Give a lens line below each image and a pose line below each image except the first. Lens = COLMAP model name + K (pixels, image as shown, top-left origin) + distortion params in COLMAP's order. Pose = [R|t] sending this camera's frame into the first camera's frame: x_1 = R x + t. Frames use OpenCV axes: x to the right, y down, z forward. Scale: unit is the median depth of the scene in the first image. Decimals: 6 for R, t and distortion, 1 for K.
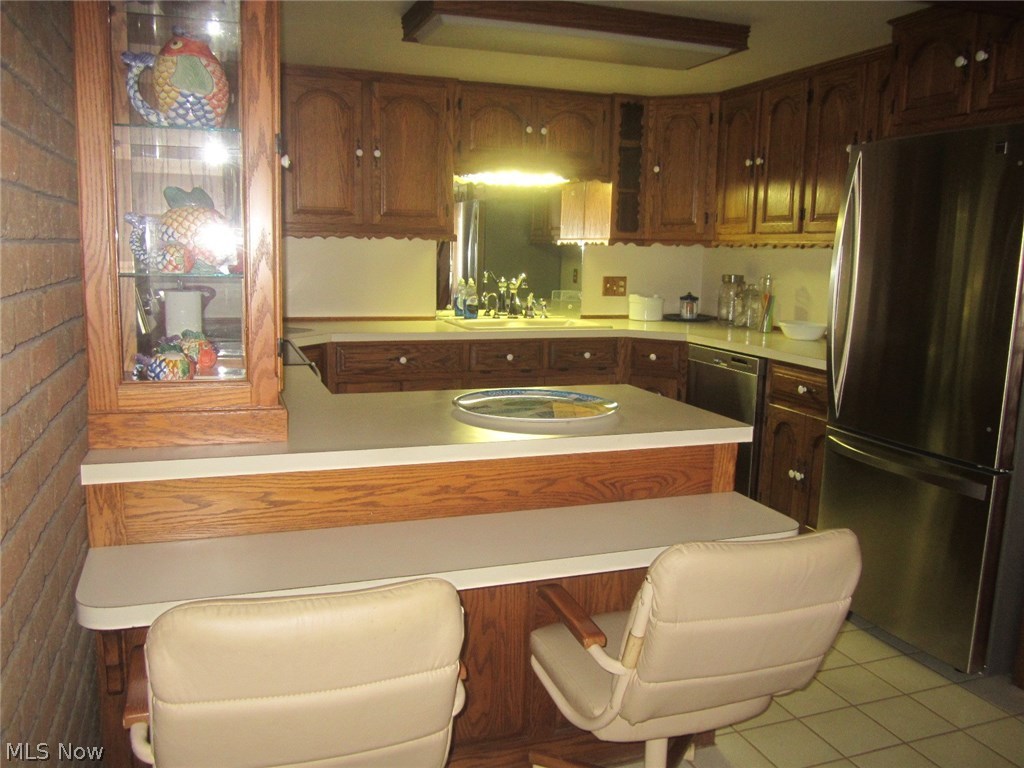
lens RADIAL K [[845.7, 0, 512.2], [0, 845.7, 385.5], [0, 0, 1]] dist [-0.033893, -0.004152]
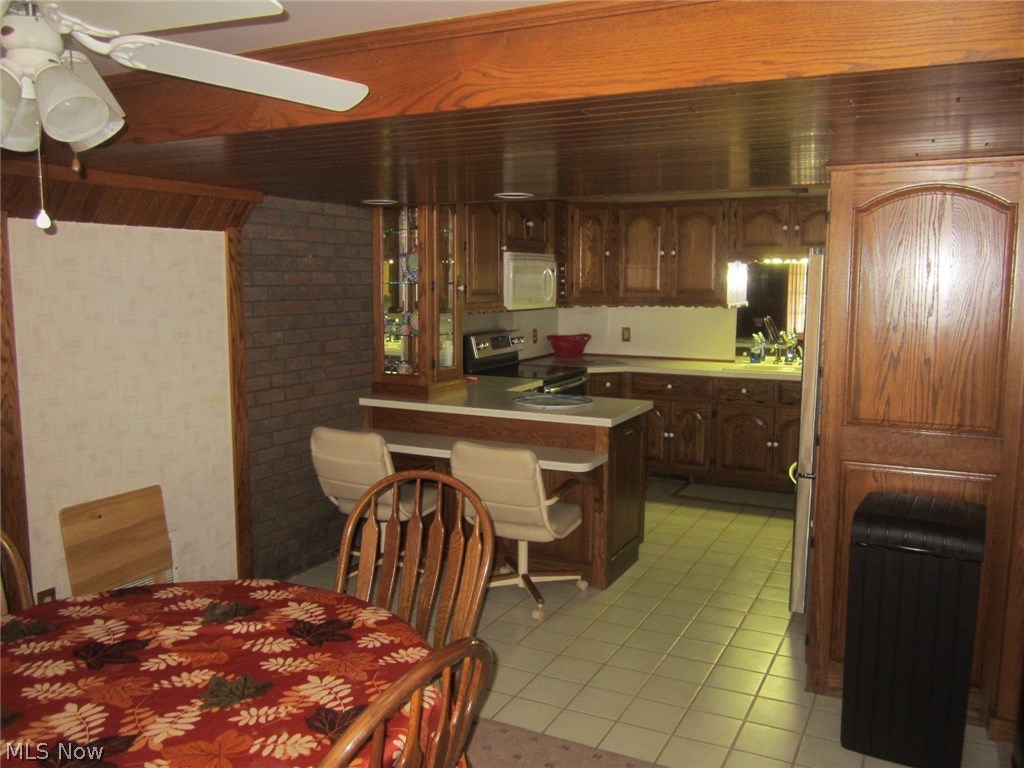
lens RADIAL K [[845.7, 0, 514.0], [0, 845.7, 383.5], [0, 0, 1]] dist [-0.033893, -0.004152]
pose [[0.693857, 0.071064, -0.716598, 1.089774], [-0.103735, 0.994603, -0.001810, -0.004508], [0.712602, 0.075592, 0.697484, -0.383121]]
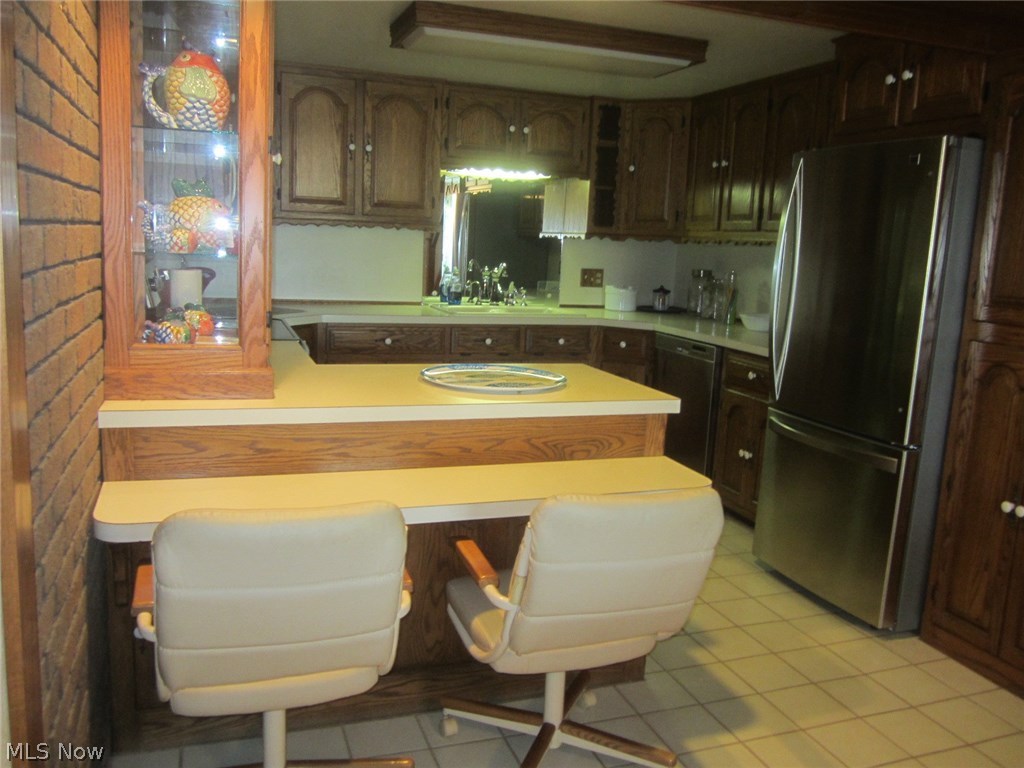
lens RADIAL K [[845.7, 0, 508.0], [0, 845.7, 383.2], [0, 0, 1]] dist [-0.033893, -0.004152]
pose [[0.999709, 0.023976, -0.002610, 0.038330], [-0.023958, 0.999690, 0.006754, 0.017504], [0.002772, -0.006690, 0.999974, -0.104295]]
